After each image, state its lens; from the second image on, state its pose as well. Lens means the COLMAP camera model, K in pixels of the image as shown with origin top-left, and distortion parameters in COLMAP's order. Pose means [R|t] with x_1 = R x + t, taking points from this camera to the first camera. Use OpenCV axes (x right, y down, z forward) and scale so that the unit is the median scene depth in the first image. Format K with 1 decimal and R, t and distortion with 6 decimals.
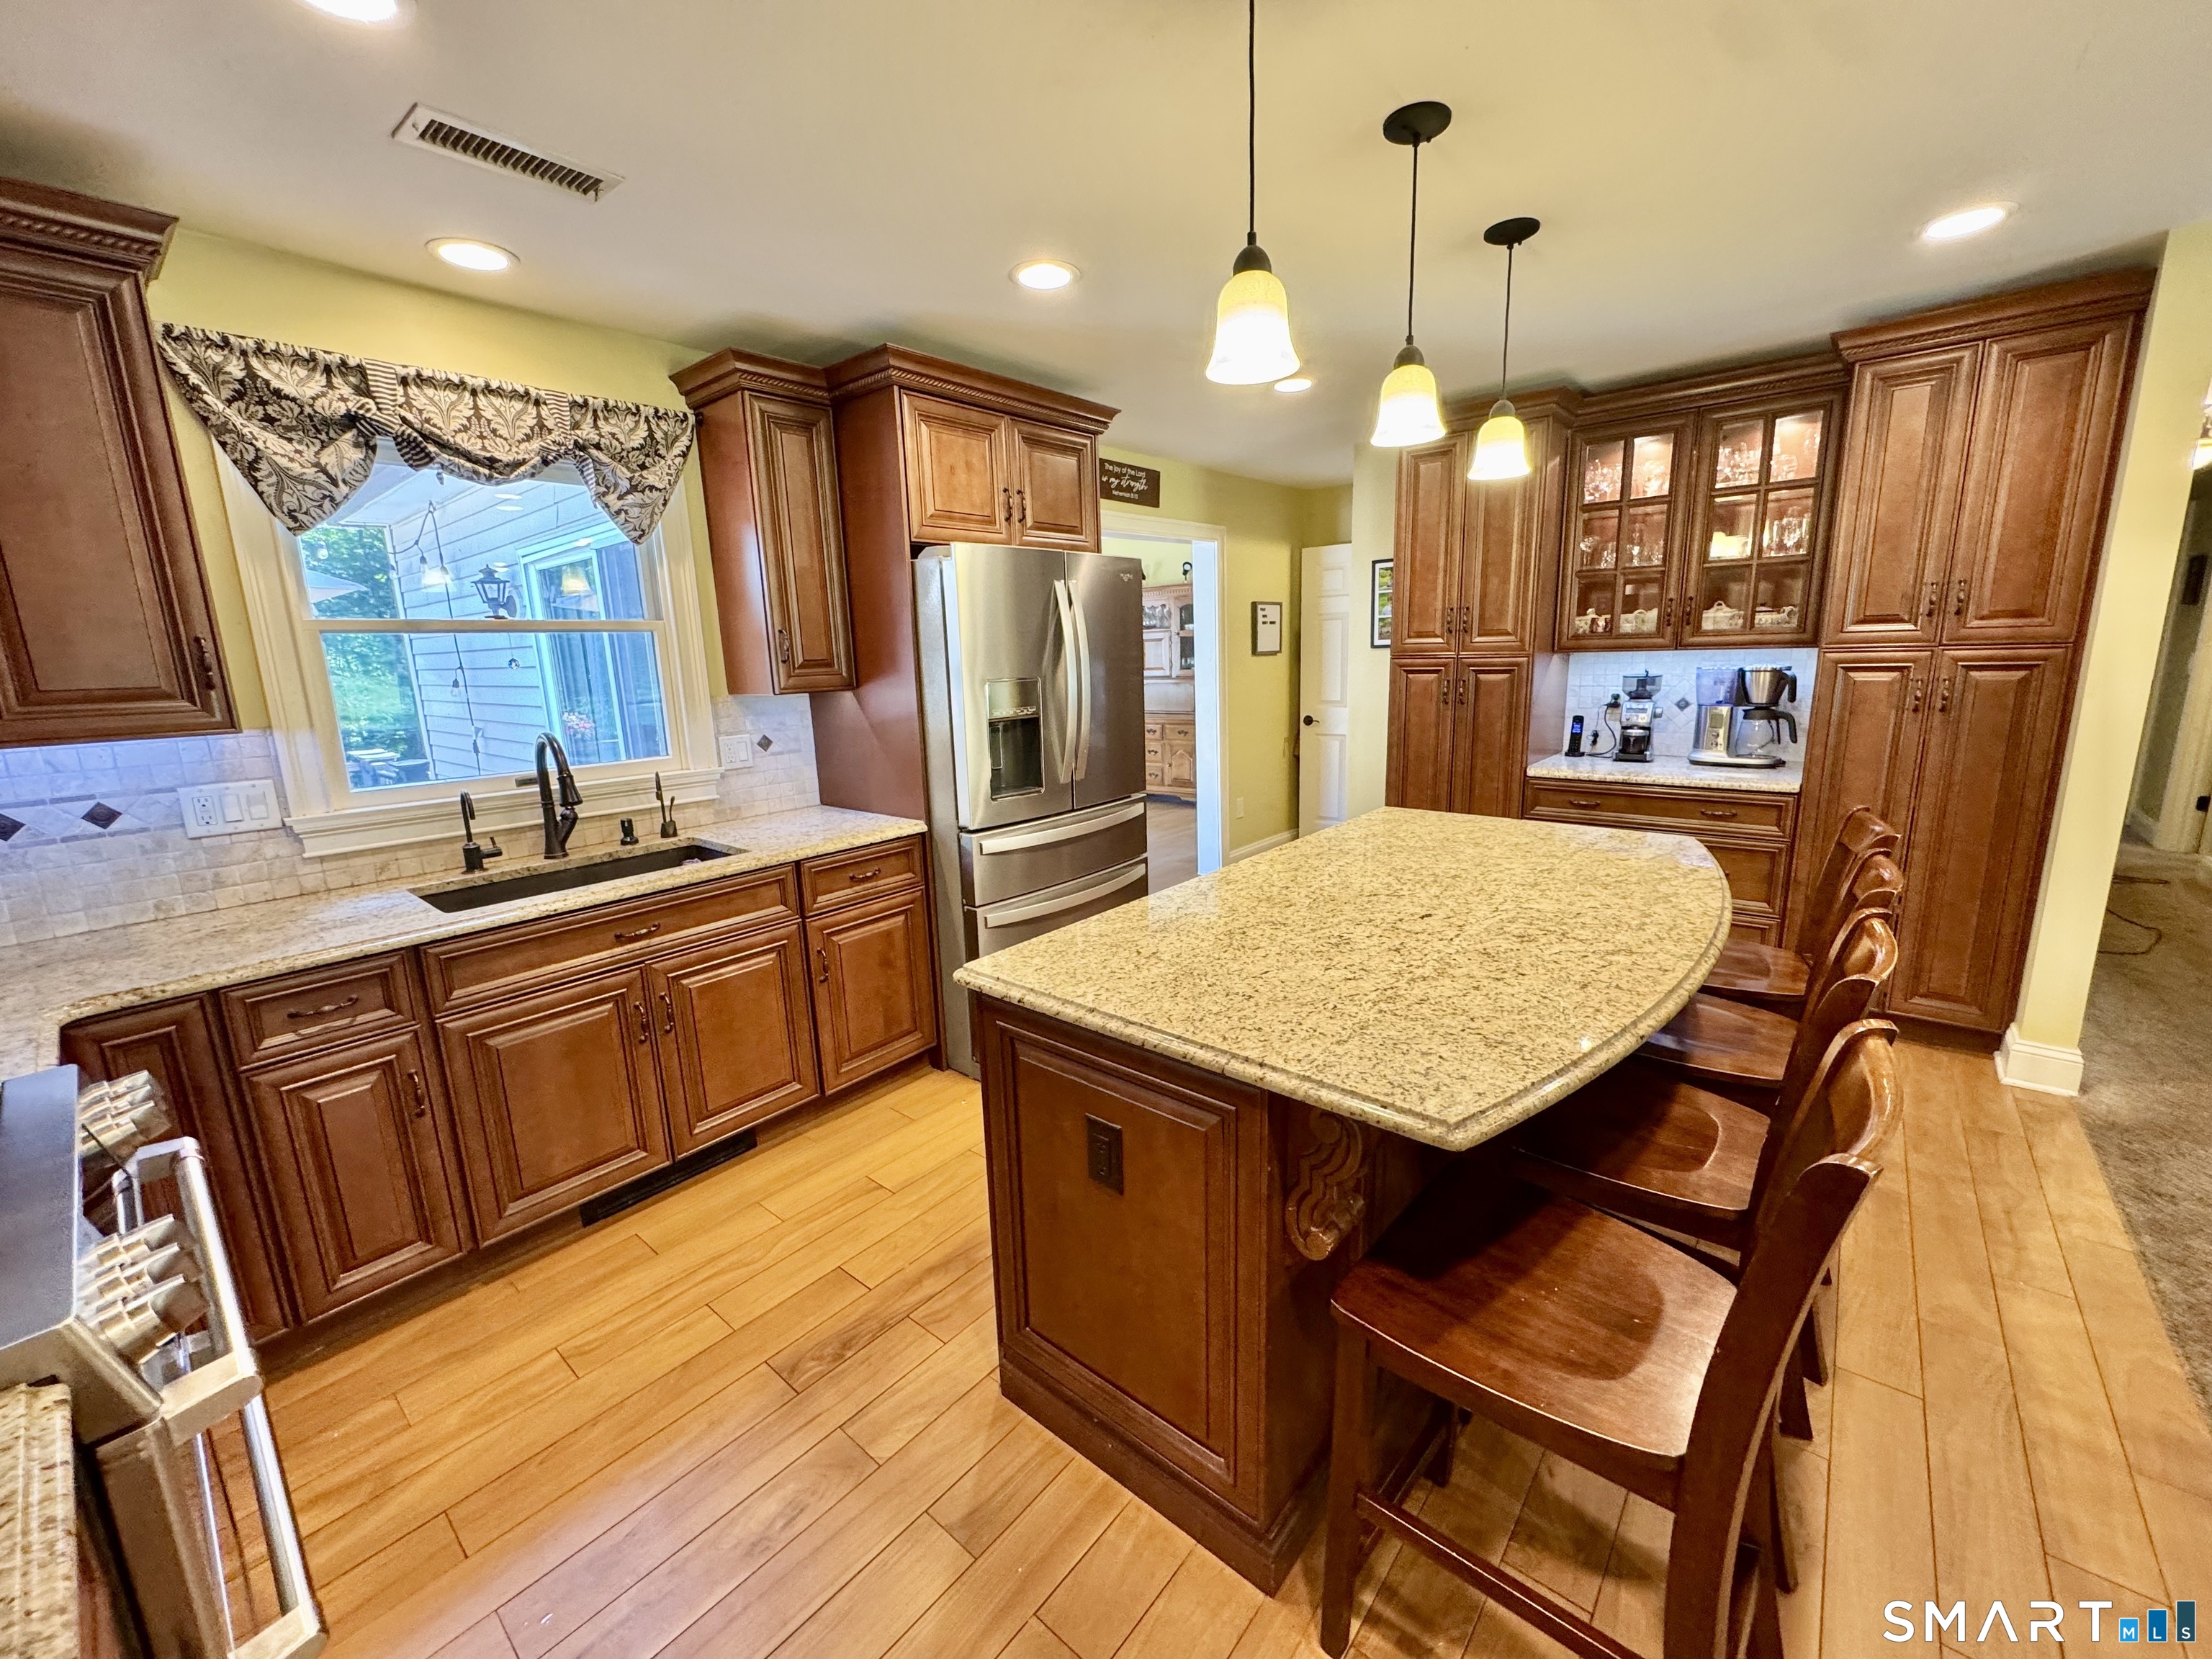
lens RADIAL K [[884.6, 0, 1106.0], [0, 884.6, 829.5], [0, 0, 1]] dist [-0.001582, 0.000233]
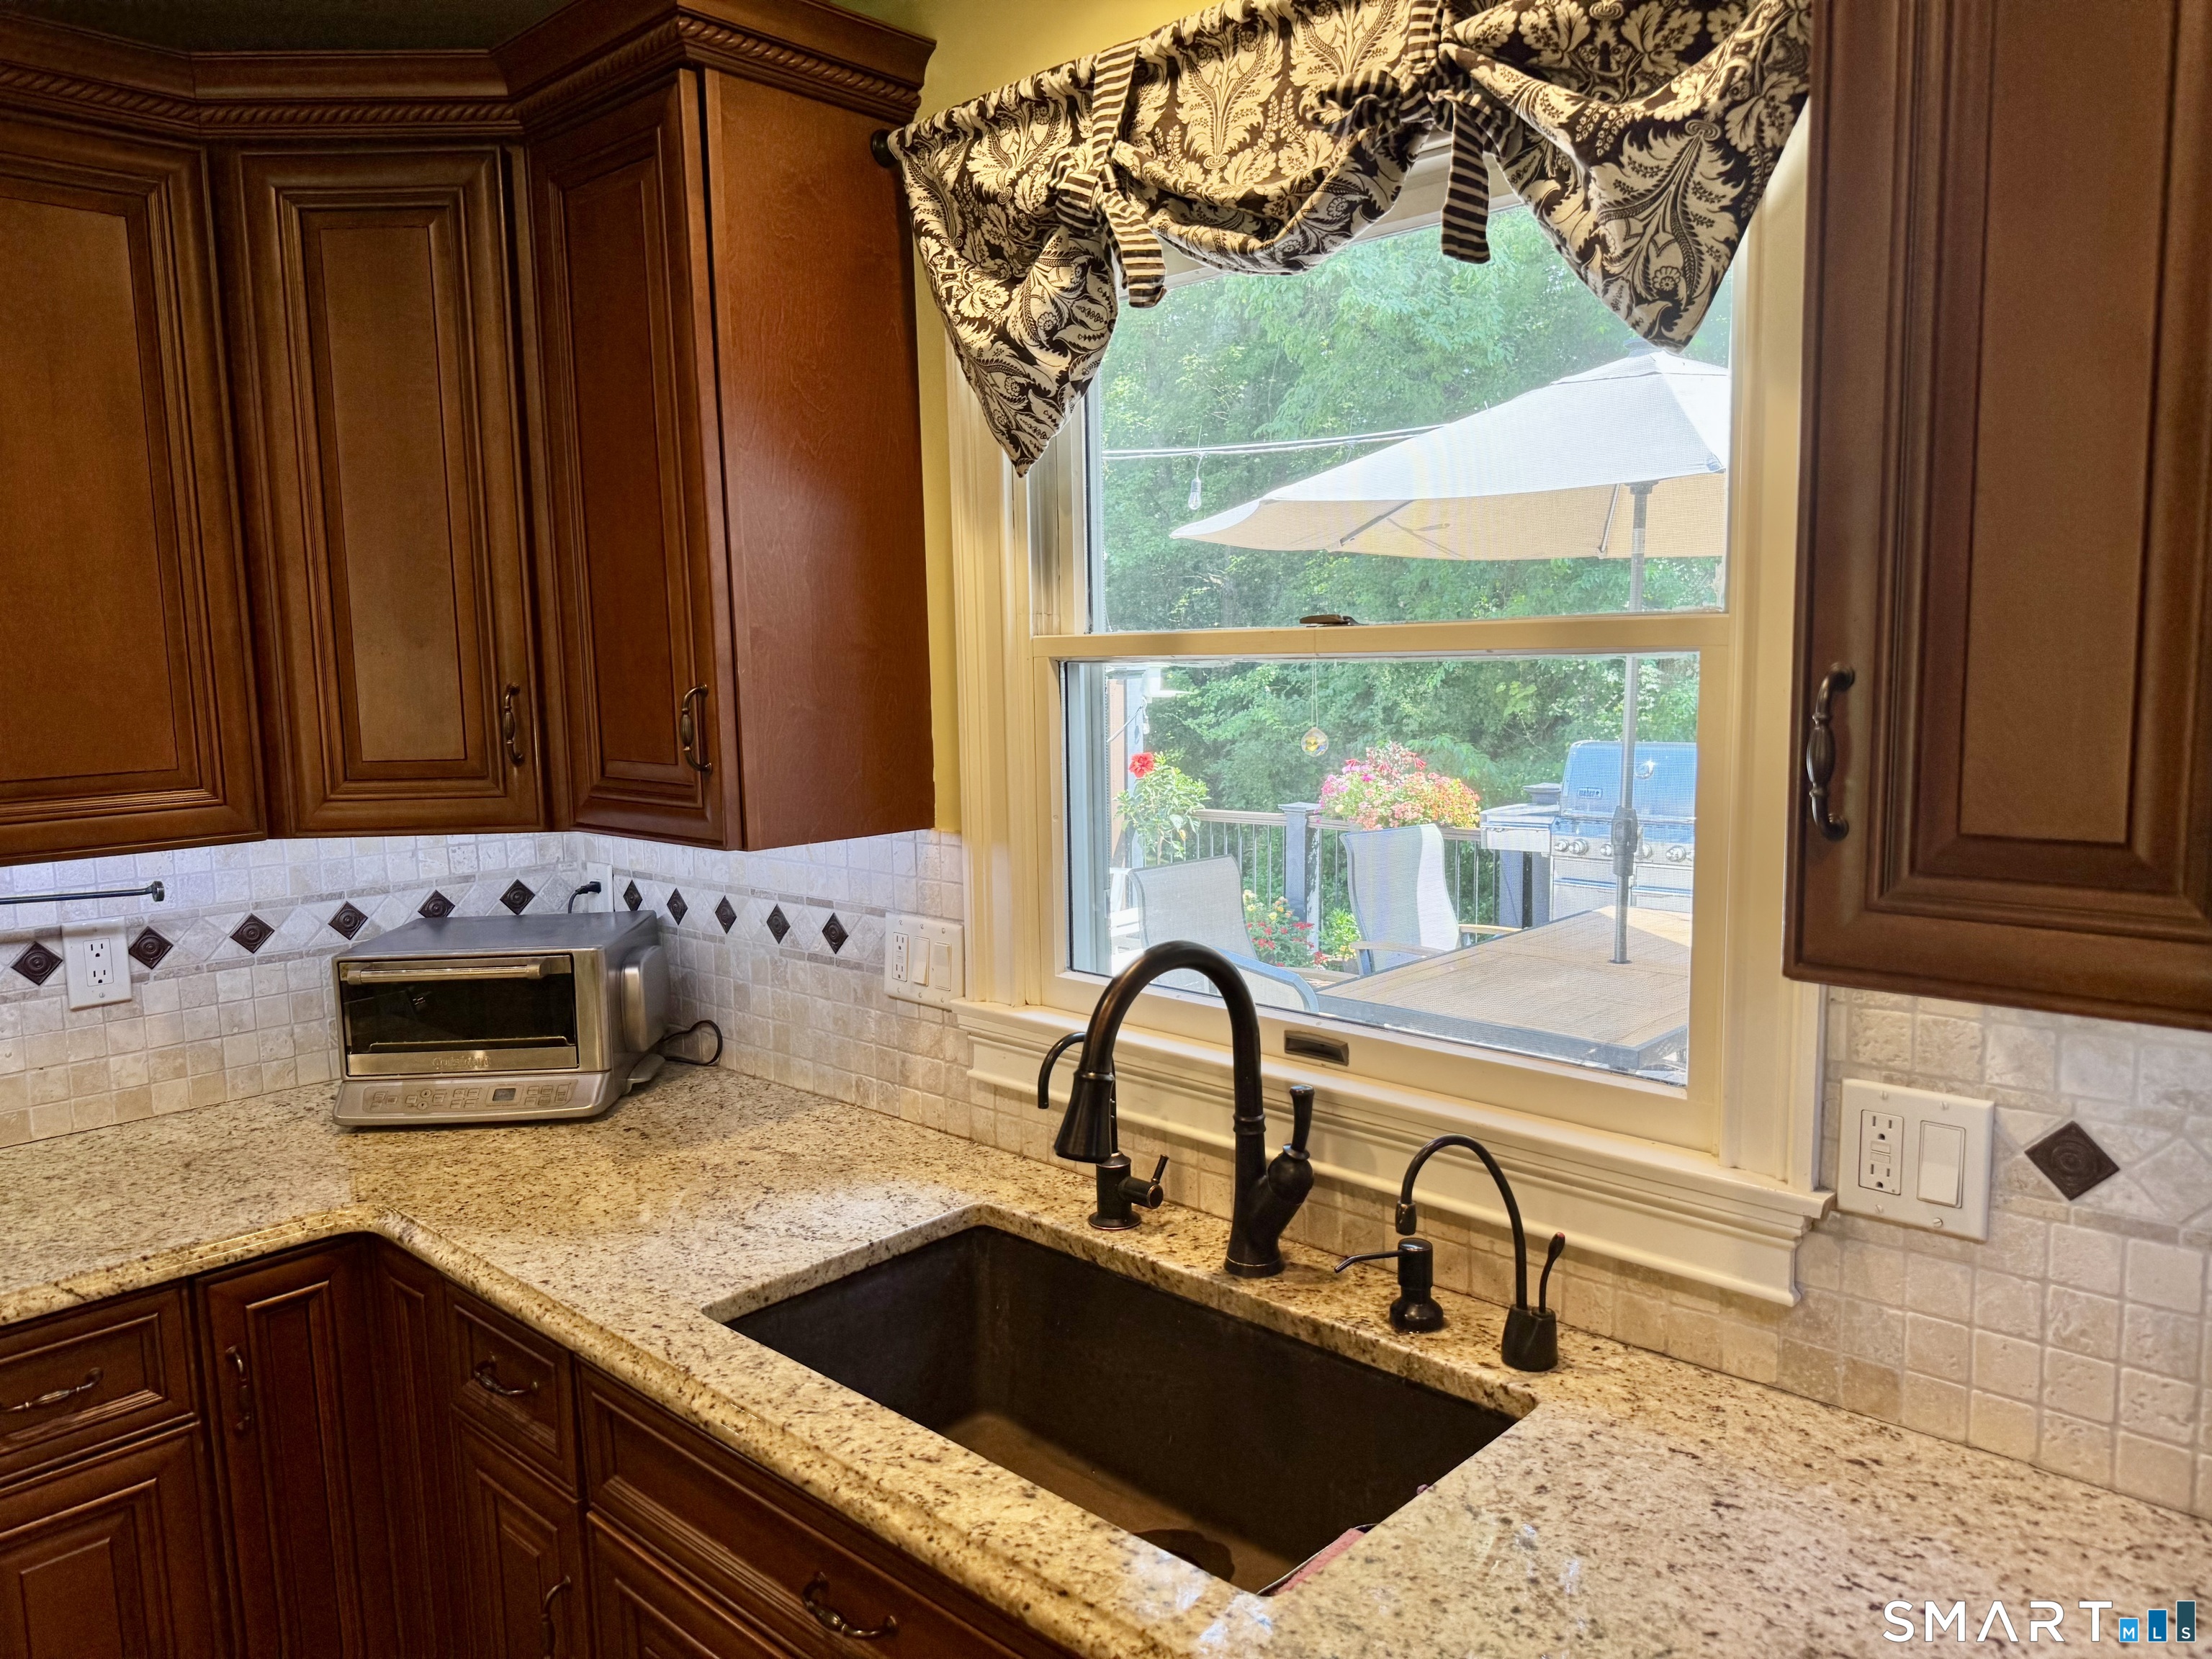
lens RADIAL K [[1546.9, 0, 1106.0], [0, 1546.9, 829.5], [0, 0, 1]] dist [0.060107, -0.107113]
pose [[-0.056456, 0.153171, -0.986586, -0.012874], [-0.174599, 0.971420, 0.160807, -0.275213], [0.983020, 0.181336, -0.028099, 1.069281]]
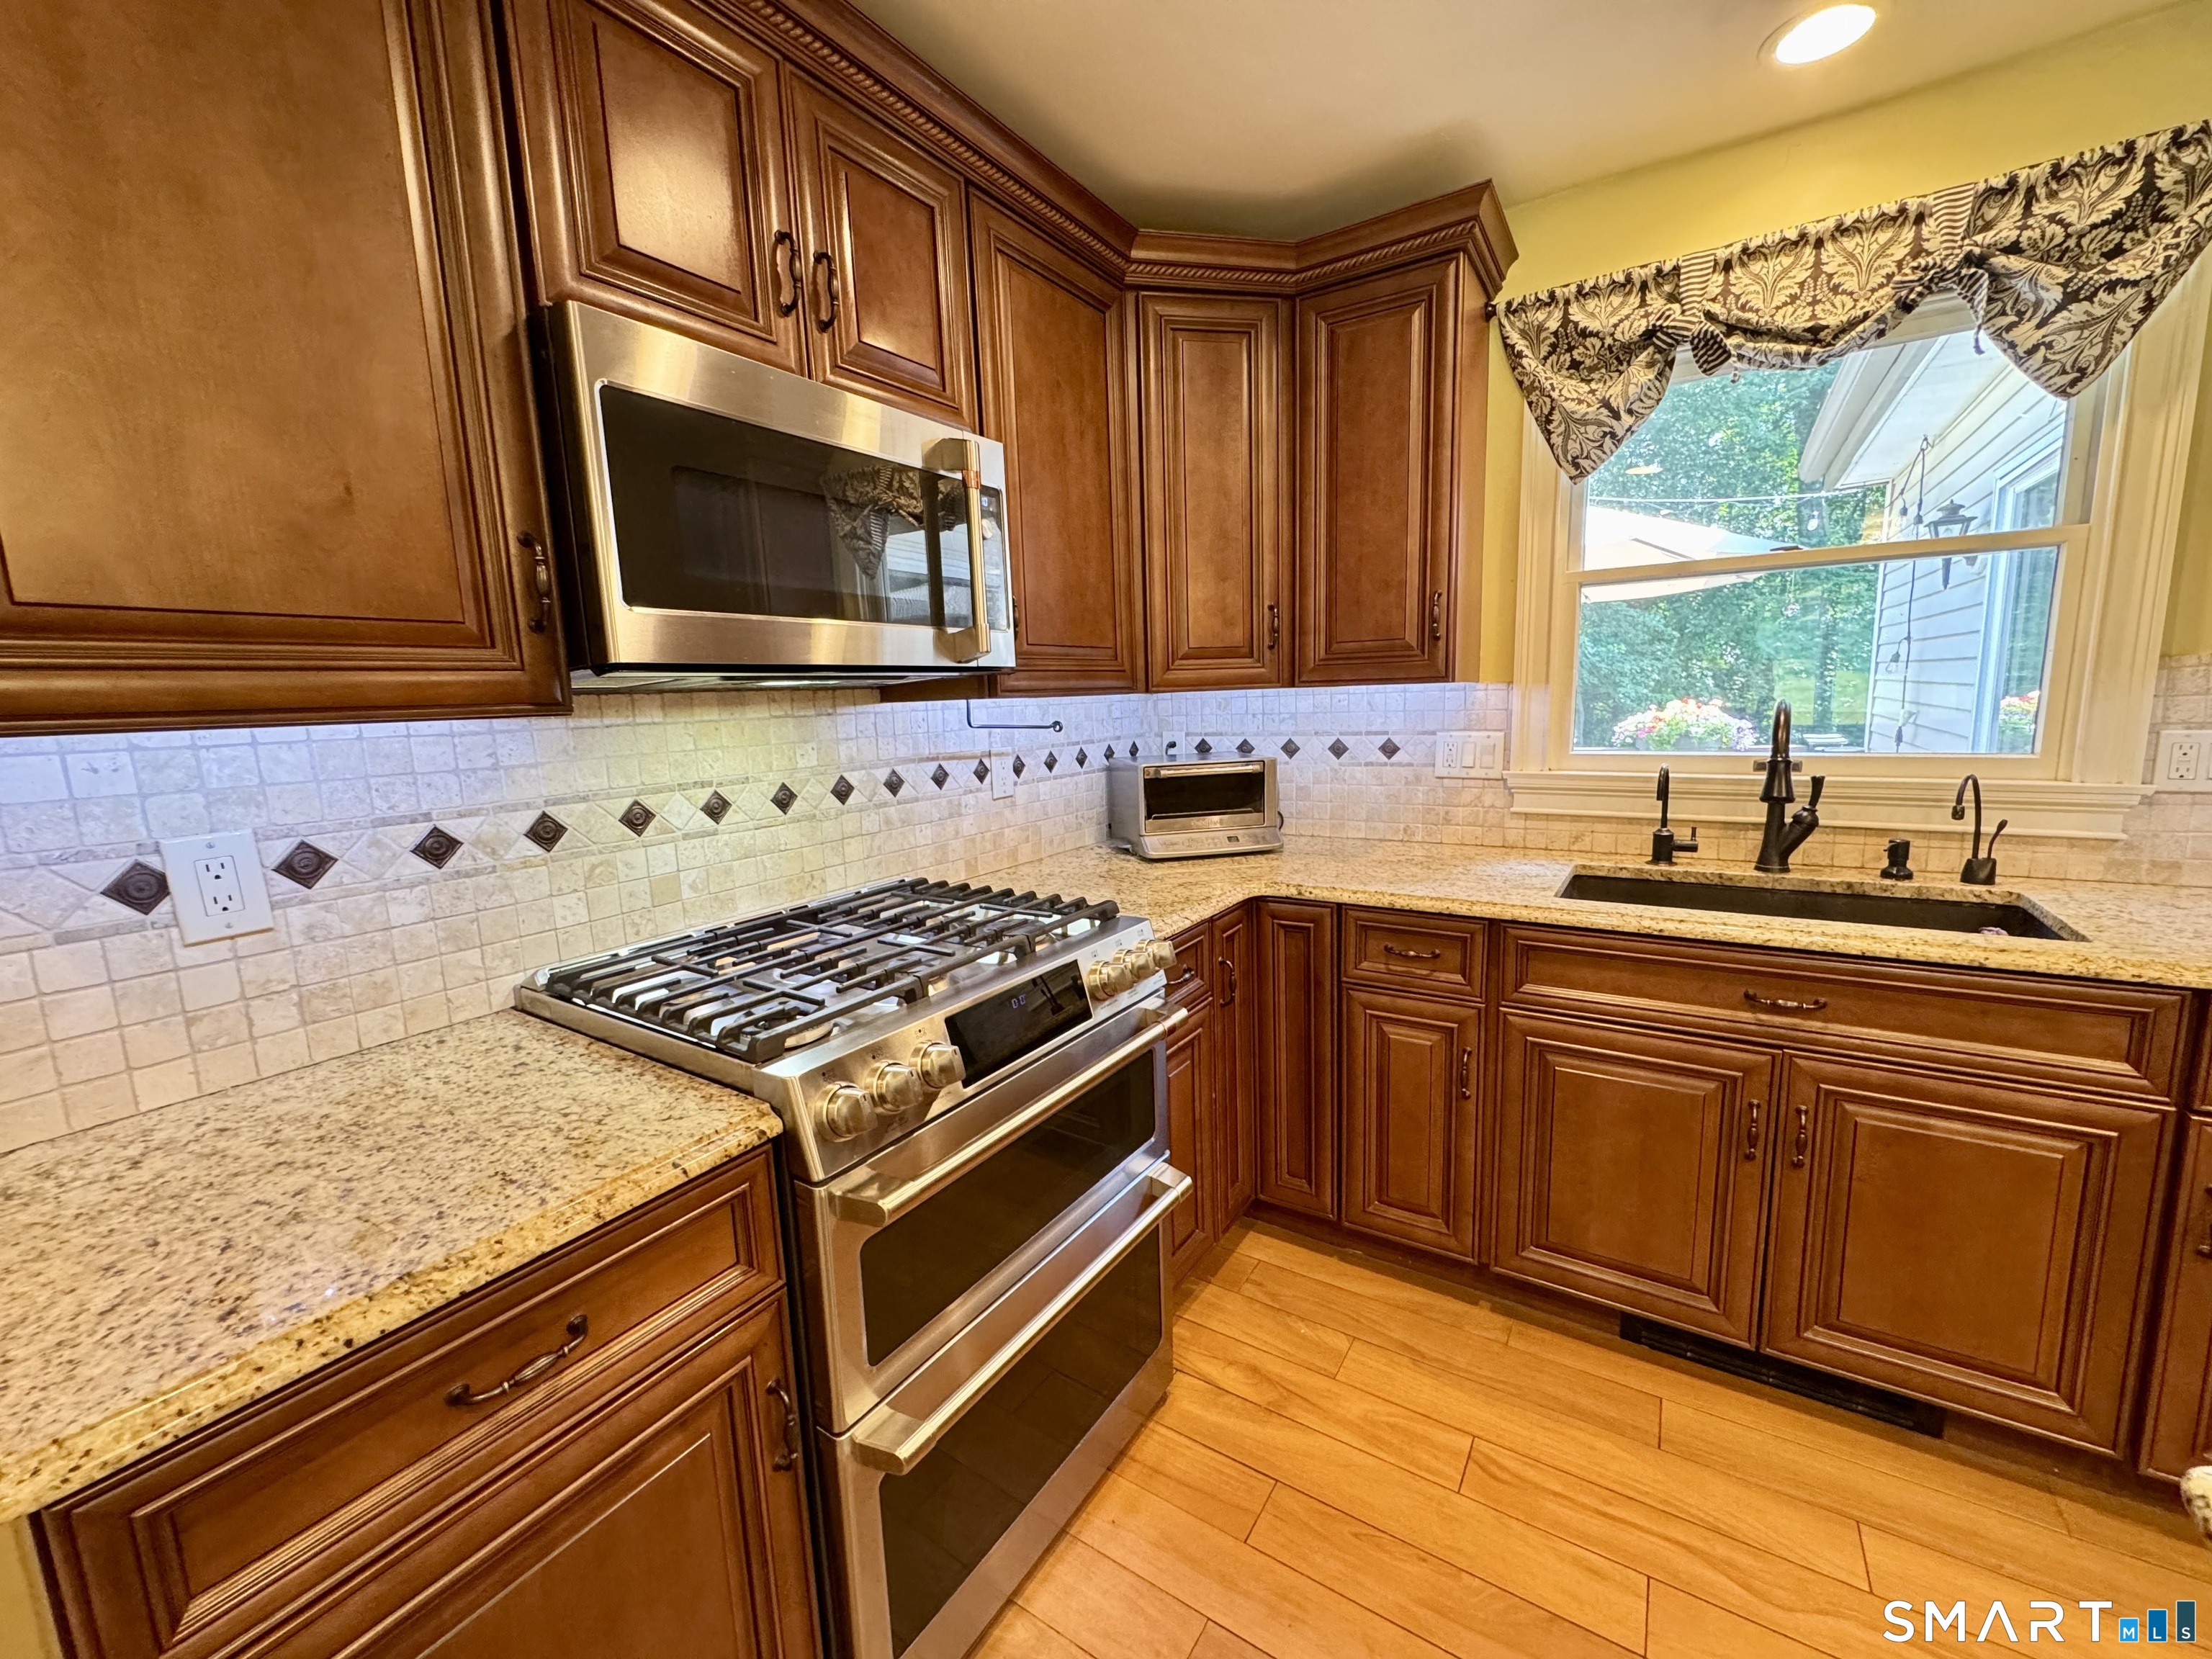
lens RADIAL K [[884.6, 0, 1106.0], [0, 884.6, 829.5], [0, 0, 1]] dist [-0.001582, 0.000233]
pose [[0.121989, 0.177101, -0.976603, 0.031597], [-0.167734, 0.973478, 0.155583, -0.027669], [0.978256, 0.144830, 0.148459, 0.393165]]
